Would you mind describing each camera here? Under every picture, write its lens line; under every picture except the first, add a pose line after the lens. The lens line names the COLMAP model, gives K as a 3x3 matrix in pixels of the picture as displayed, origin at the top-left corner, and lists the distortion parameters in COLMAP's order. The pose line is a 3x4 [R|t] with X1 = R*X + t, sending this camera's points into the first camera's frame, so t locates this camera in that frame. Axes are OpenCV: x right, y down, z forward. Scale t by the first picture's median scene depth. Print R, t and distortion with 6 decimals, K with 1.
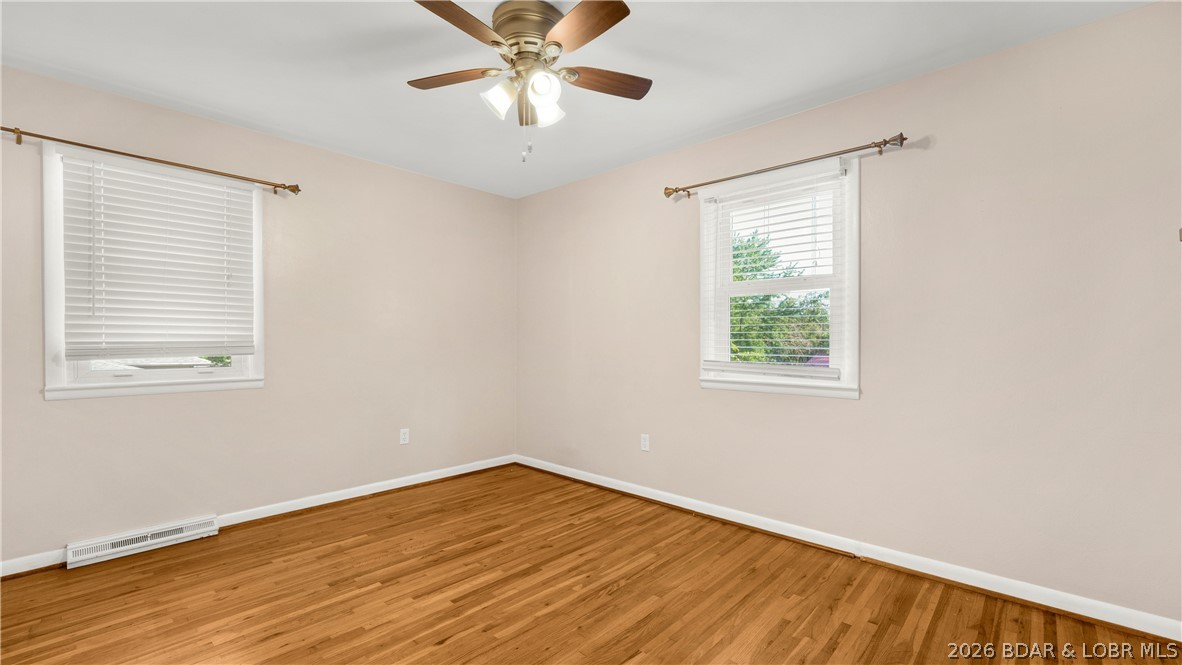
lens RADIAL K [[492.4, 0, 593.6], [0, 492.4, 338.6], [0, 0, 1]] dist [-0.017914, 0.000147]
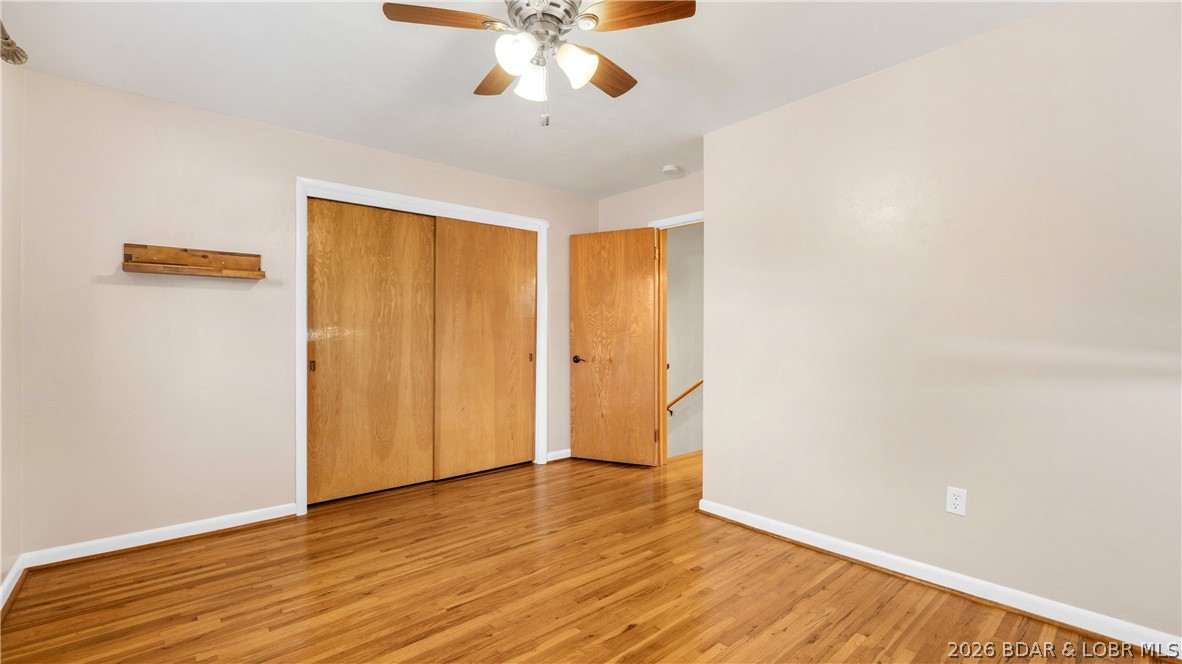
lens RADIAL K [[492.4, 0, 587.7], [0, 492.4, 331.6], [0, 0, 1]] dist [-0.017914, 0.000147]
pose [[-0.994918, 0.001586, 0.100681, -0.316793], [0.001585, 0.999999, -0.000097, 0.012861], [-0.100681, 0.000063, -0.994919, 1.965884]]
